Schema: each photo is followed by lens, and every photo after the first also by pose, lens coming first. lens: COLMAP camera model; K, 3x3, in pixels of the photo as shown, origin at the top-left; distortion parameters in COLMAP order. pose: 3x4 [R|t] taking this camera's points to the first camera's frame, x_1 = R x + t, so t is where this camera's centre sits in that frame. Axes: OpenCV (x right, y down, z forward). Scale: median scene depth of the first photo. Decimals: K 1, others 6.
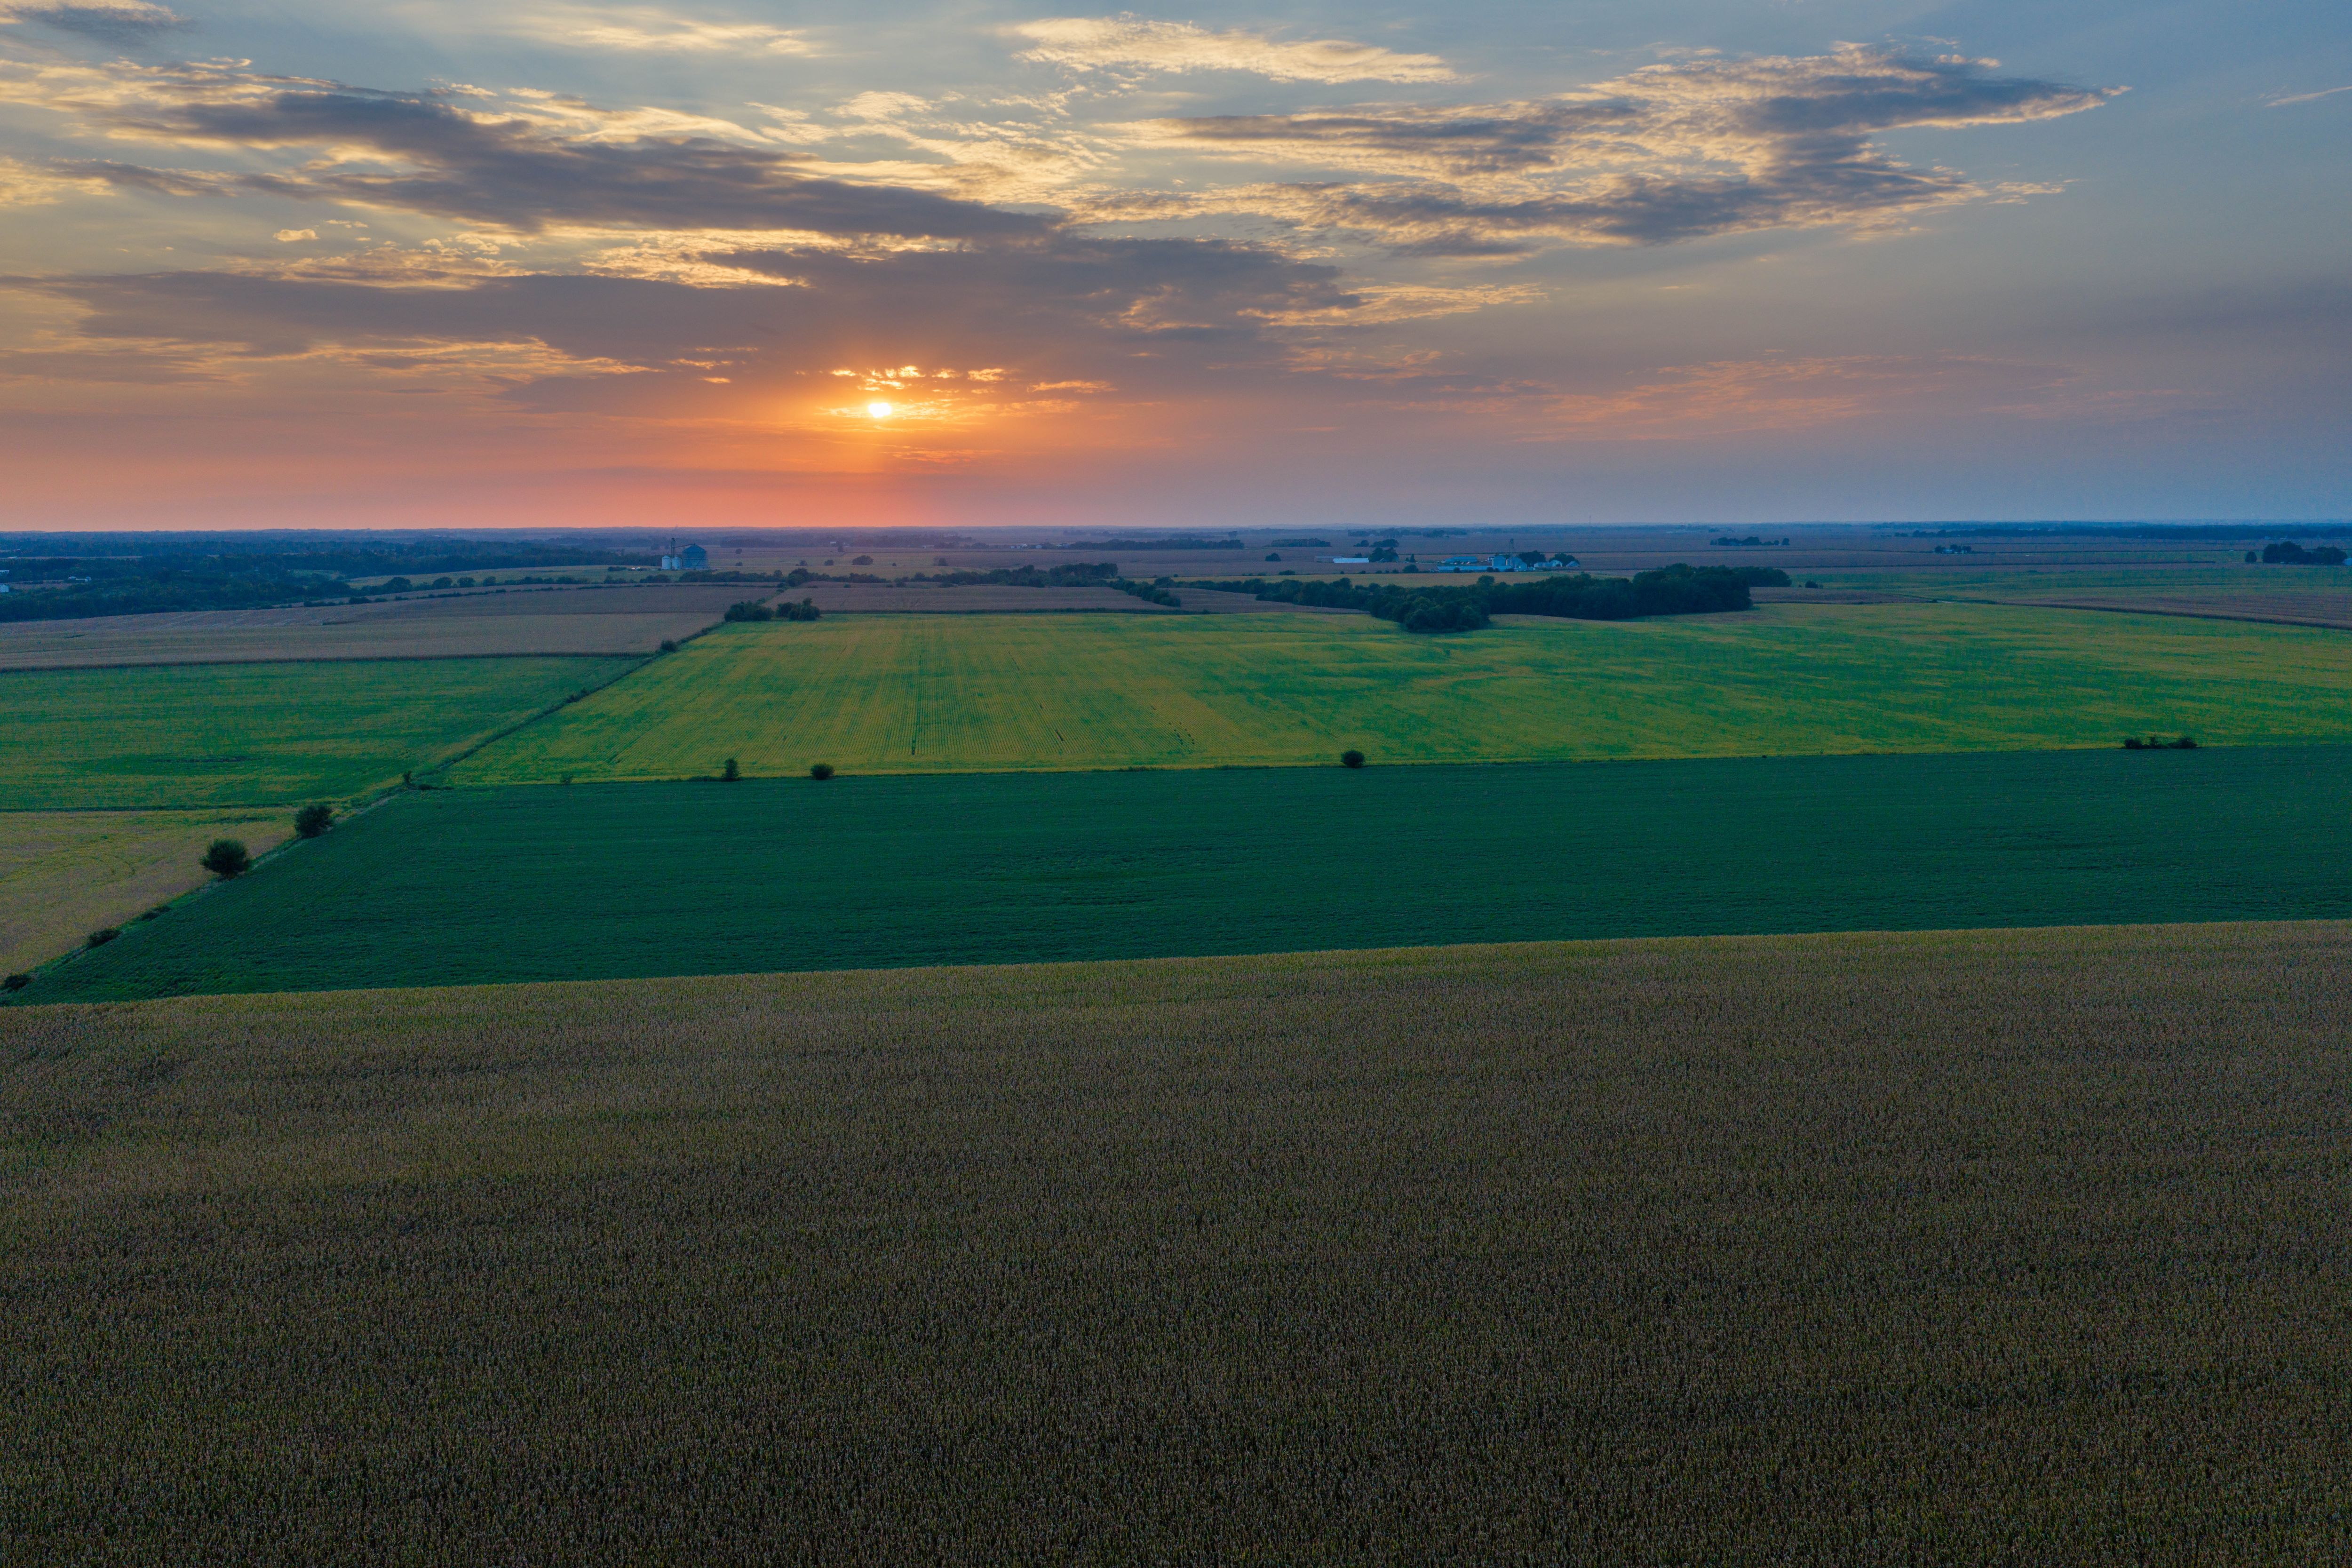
lens RADIAL K [[2093.2, 0, 1060.3], [0, 2093.2, 783.2], [0, 0, 1]] dist [0.004221, -0.014953]
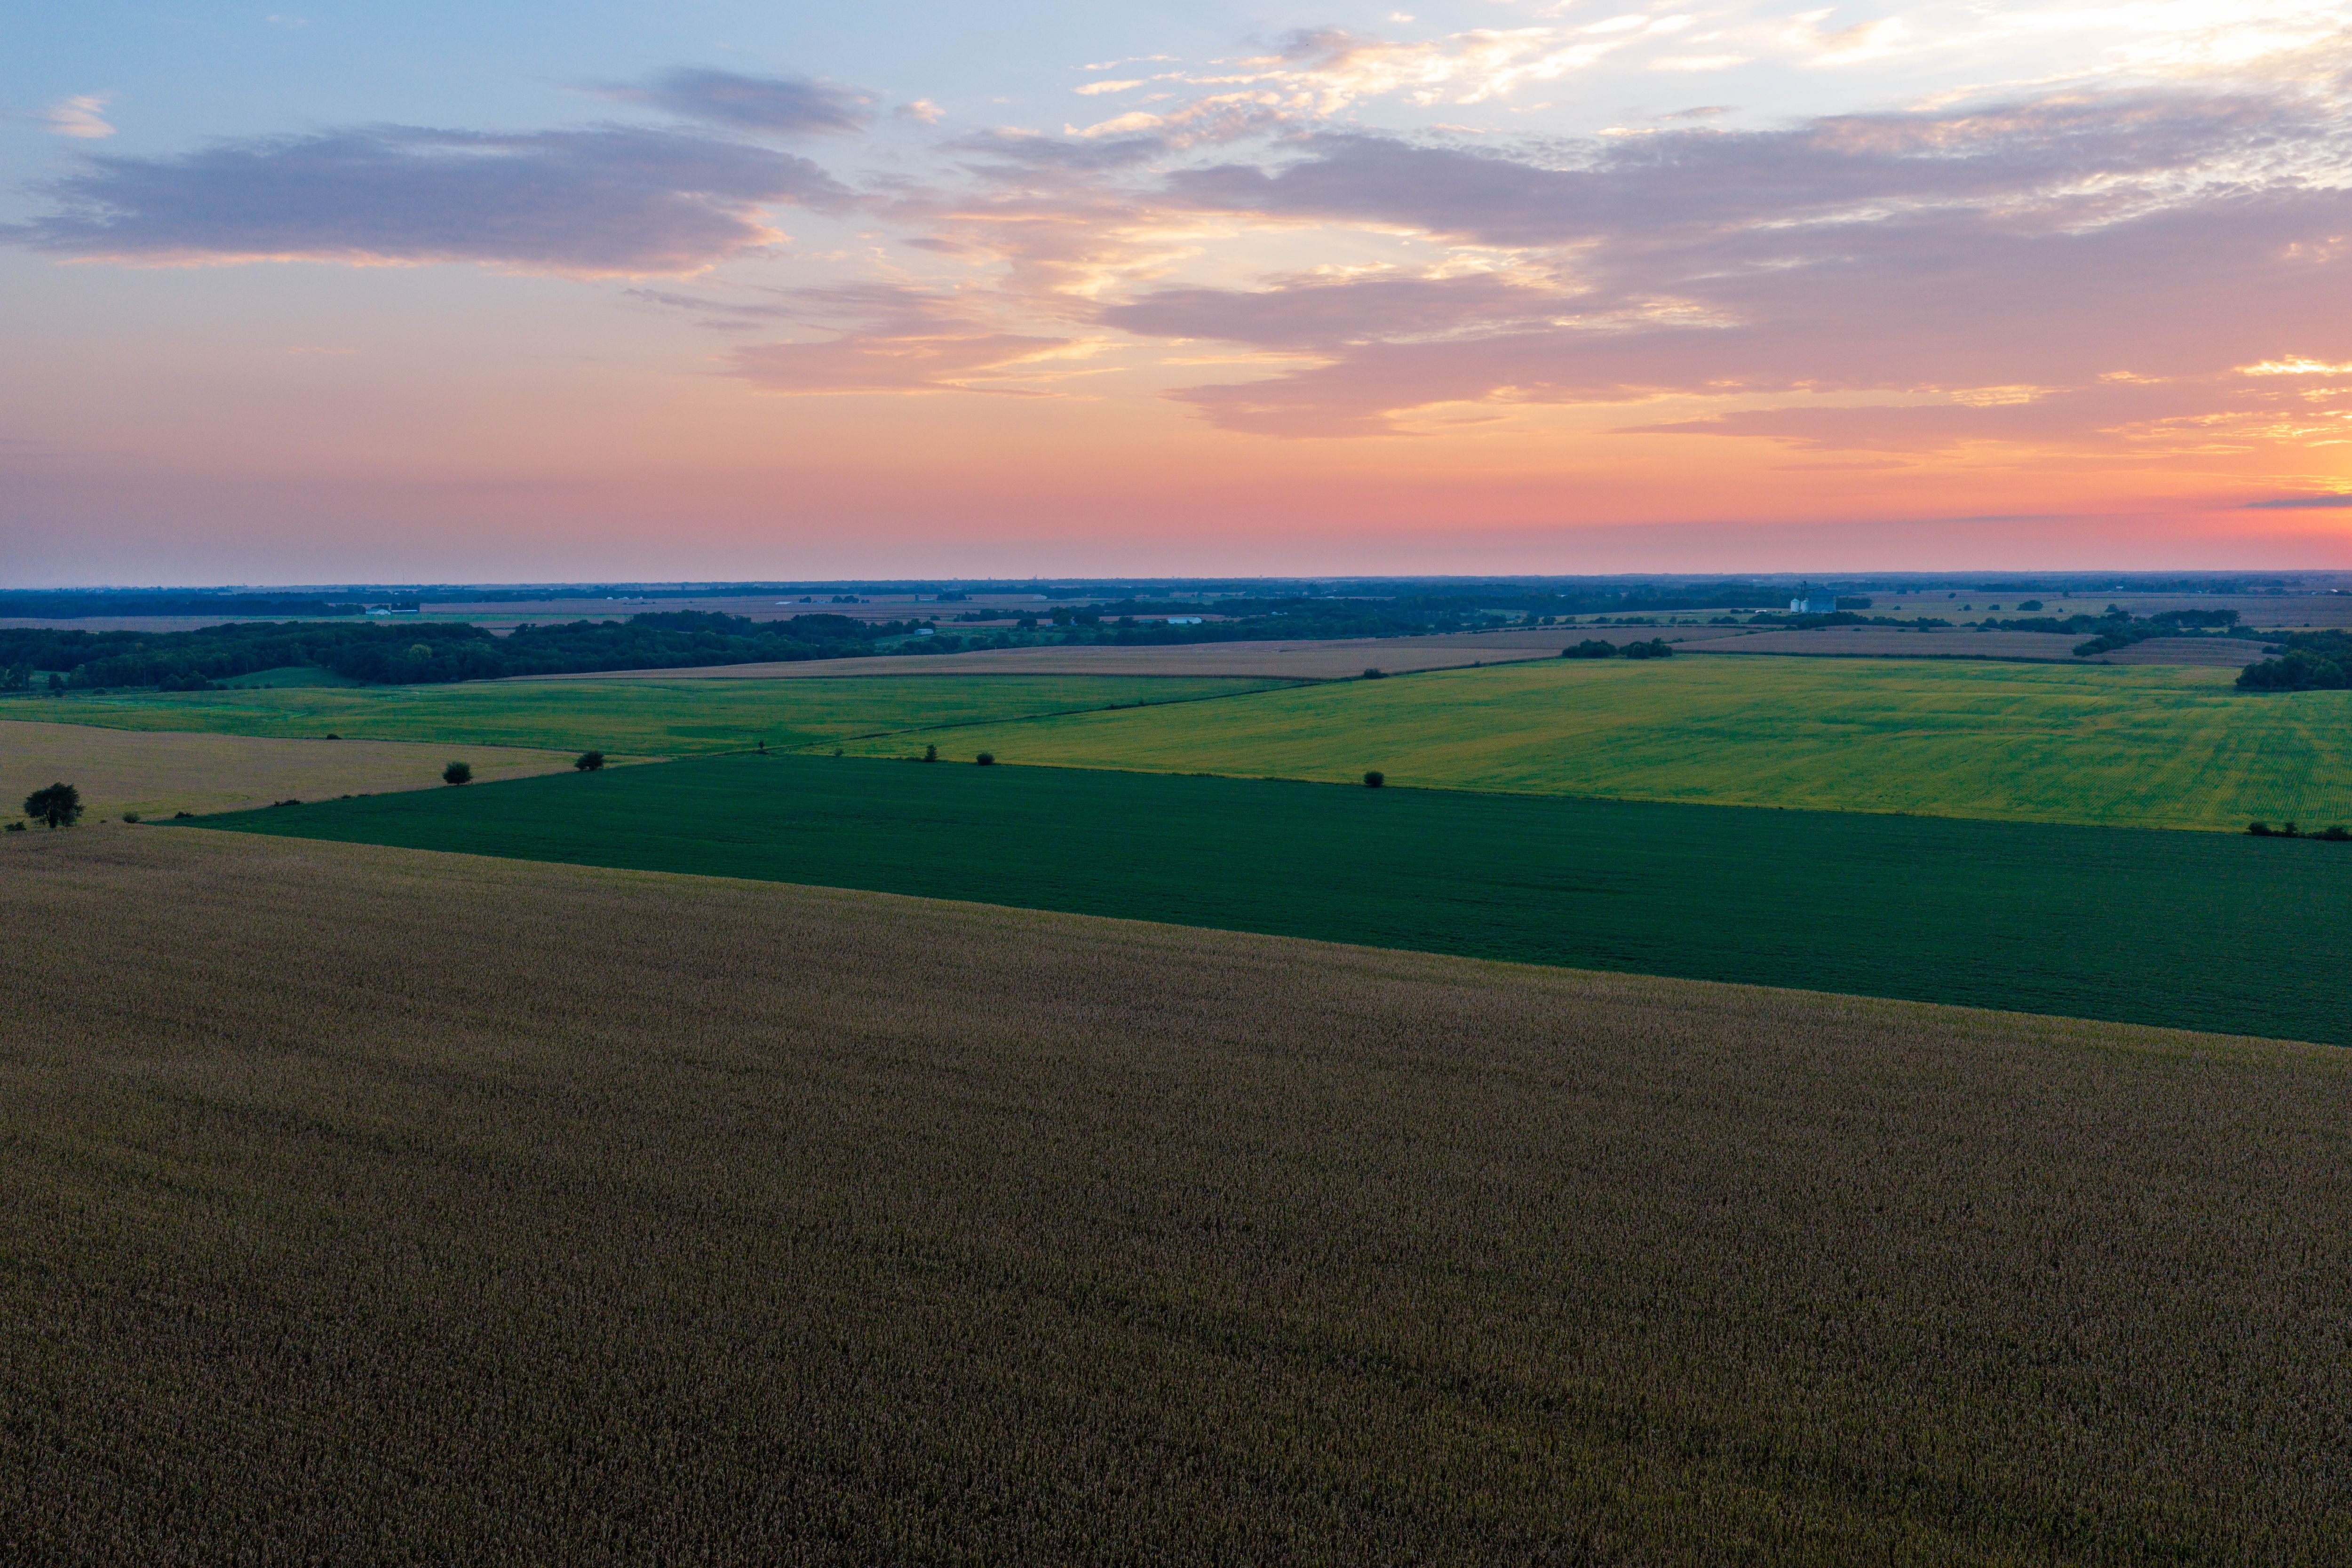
lens RADIAL K [[1942.1, 0, 1177.9], [0, 1942.1, 800.8], [0, 0, 1]] dist [0.020135, -0.033184]
pose [[0.768305, 0.074124, -0.635778, 0.248710], [-0.076840, 0.996770, 0.023354, -0.005551], [0.635455, 0.030911, 0.771519, 0.038951]]
